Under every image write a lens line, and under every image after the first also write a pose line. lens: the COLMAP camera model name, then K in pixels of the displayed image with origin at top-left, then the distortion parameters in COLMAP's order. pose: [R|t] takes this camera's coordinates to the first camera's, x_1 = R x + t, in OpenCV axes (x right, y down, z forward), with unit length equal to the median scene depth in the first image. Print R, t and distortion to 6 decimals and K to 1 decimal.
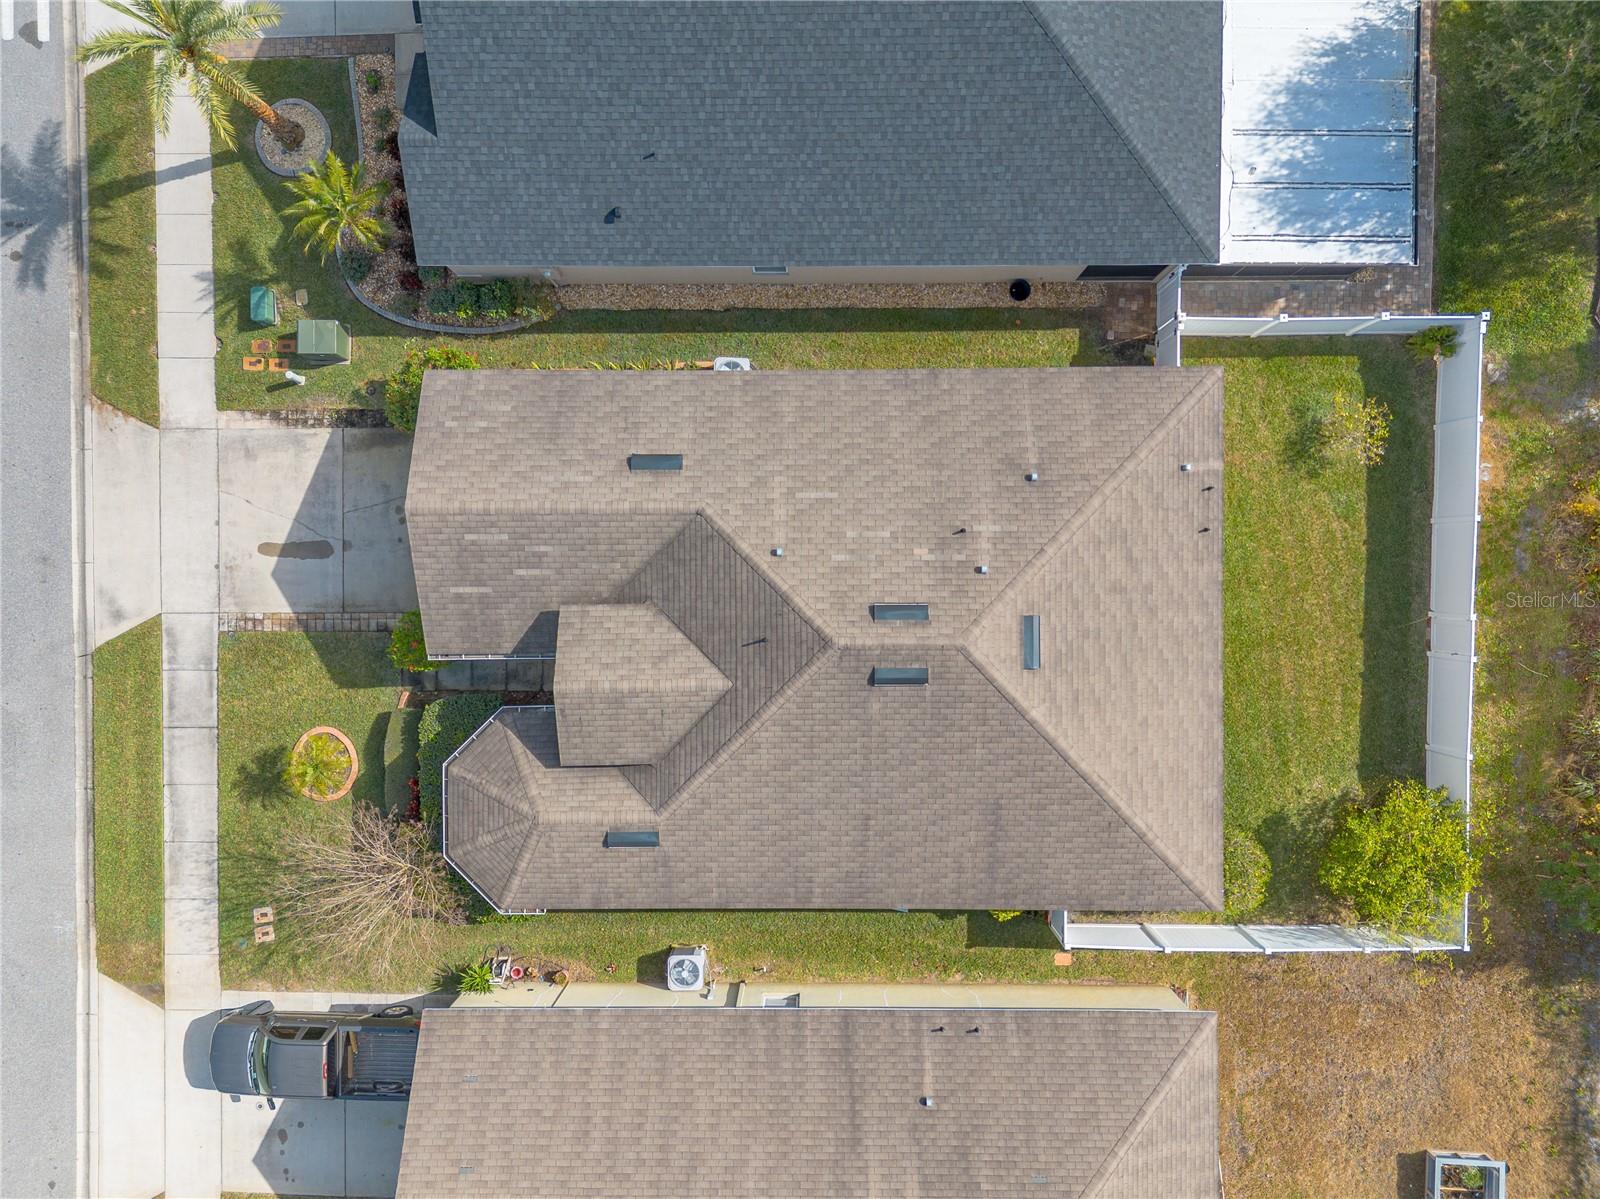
lens RADIAL K [[1128.6, 0, 806.9], [0, 1128.6, 608.0], [0, 0, 1]] dist [0.063351, -0.052651]
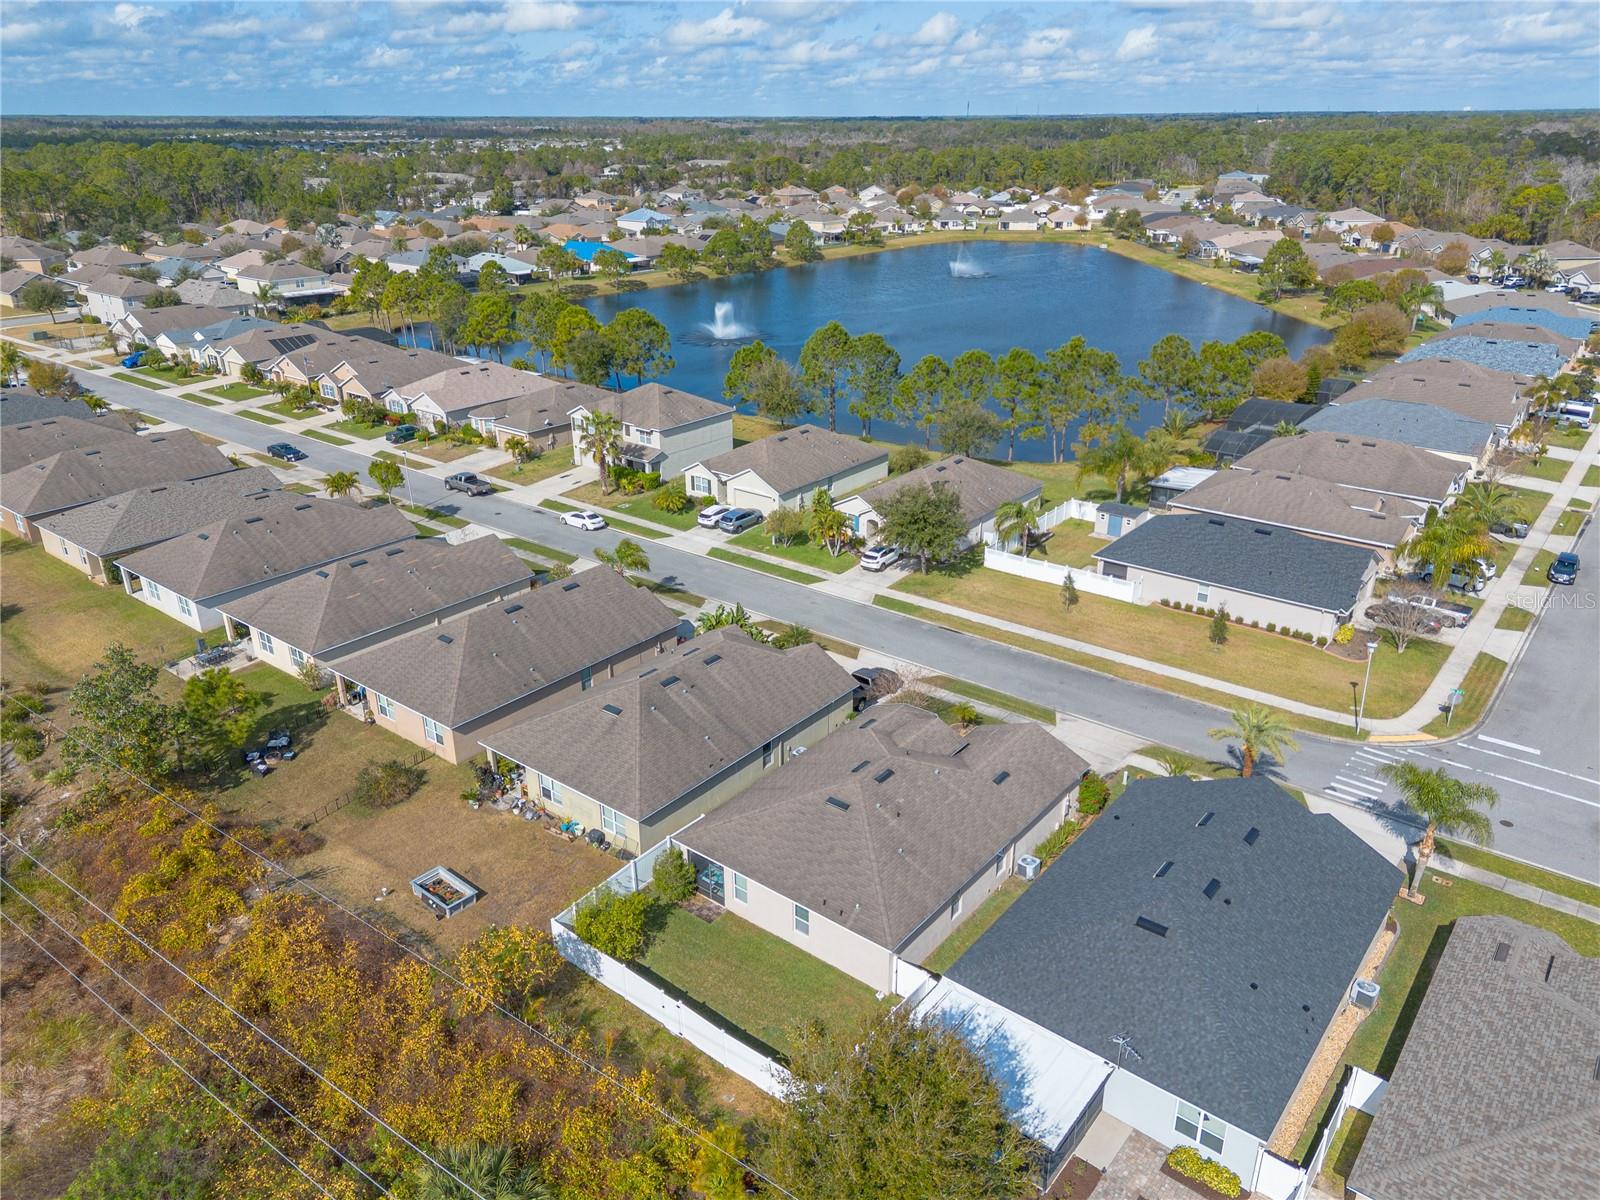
lens RADIAL K [[1128.6, 0, 802.7], [0, 1128.6, 610.4], [0, 0, 1]] dist [0.063351, -0.052651]
pose [[-0.621460, 0.323491, -0.713541, 1.358547], [-0.783444, -0.254572, 0.566930, -0.854671], [0.001749, 0.911344, 0.411643, -0.181919]]
